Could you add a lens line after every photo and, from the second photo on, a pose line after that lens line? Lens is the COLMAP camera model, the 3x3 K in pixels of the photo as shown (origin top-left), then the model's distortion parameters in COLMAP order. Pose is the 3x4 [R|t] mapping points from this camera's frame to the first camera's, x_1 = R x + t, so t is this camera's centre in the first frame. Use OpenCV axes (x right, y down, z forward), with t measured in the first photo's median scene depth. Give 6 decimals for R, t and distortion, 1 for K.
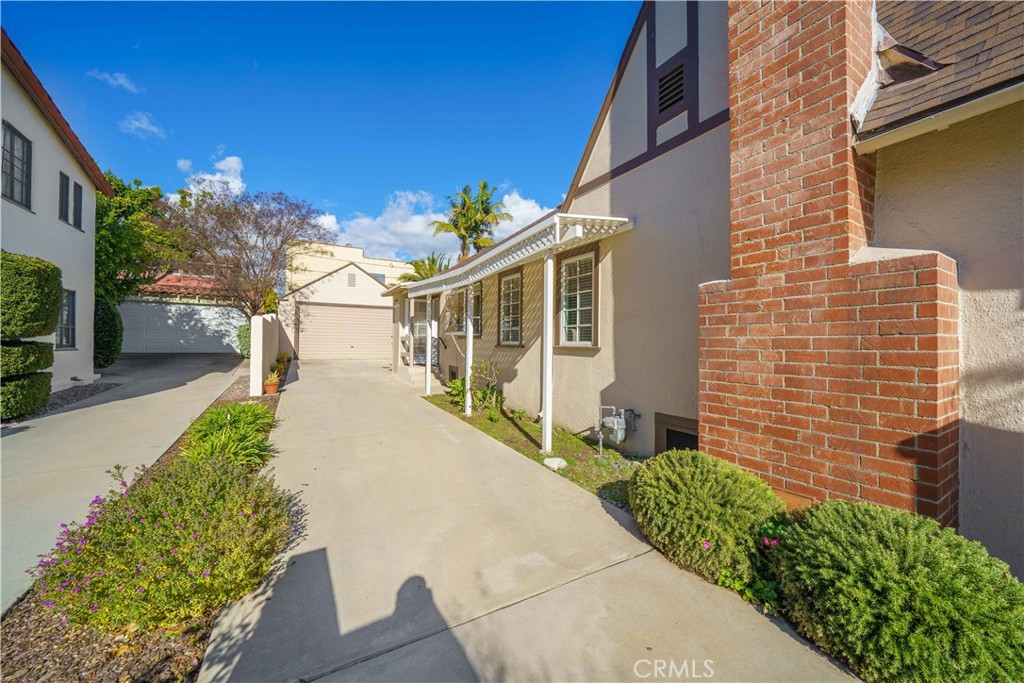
lens RADIAL K [[383.0, 0, 512.7], [0, 383.0, 341.5], [0, 0, 1]] dist [-0.000288, -0.000045]
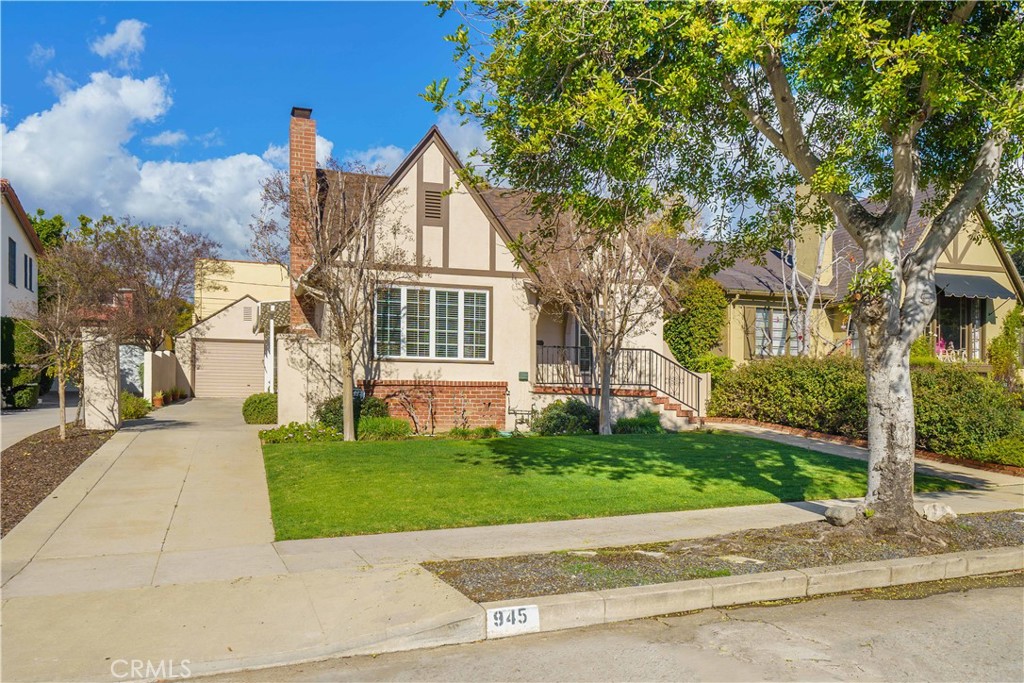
lens RADIAL K [[835.2, 0, 526.6], [0, 835.2, 410.1], [0, 0, 1]] dist [0.004909, 0.026985]
pose [[0.979722, -0.004519, -0.200310, 0.695034], [0.005553, 0.999974, 0.004601, 0.074305], [0.200284, -0.005620, 0.979722, -0.920340]]
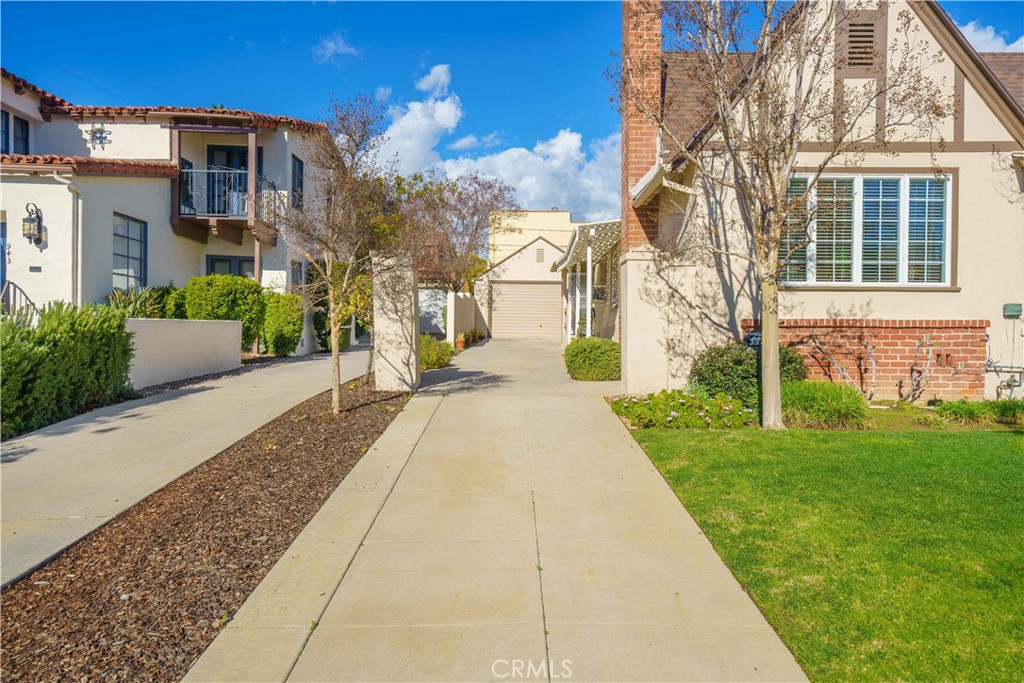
lens RADIAL K [[666.1, 0, 514.3], [0, 666.1, 339.4], [0, 0, 1]] dist [0.007971, 0.007708]
pose [[0.863921, -0.005387, -0.503598, 0.371657], [0.003960, 0.999985, -0.003903, 0.057136], [0.503612, 0.001377, 0.863929, -0.480093]]
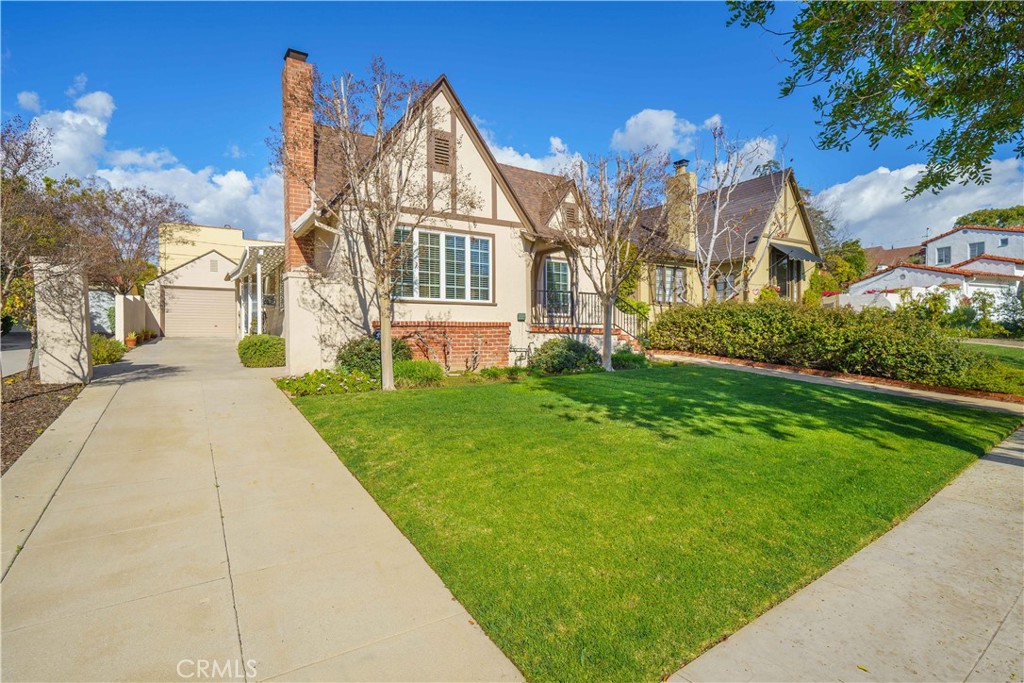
lens RADIAL K [[507.1, 0, 517.7], [0, 507.1, 341.2], [0, 0, 1]] dist [0.005574, 0.001978]
pose [[0.998723, -0.017384, 0.047426, 0.408220], [0.016857, 0.999792, 0.011500, 0.059882], [-0.047616, -0.010686, 0.998809, -0.548304]]
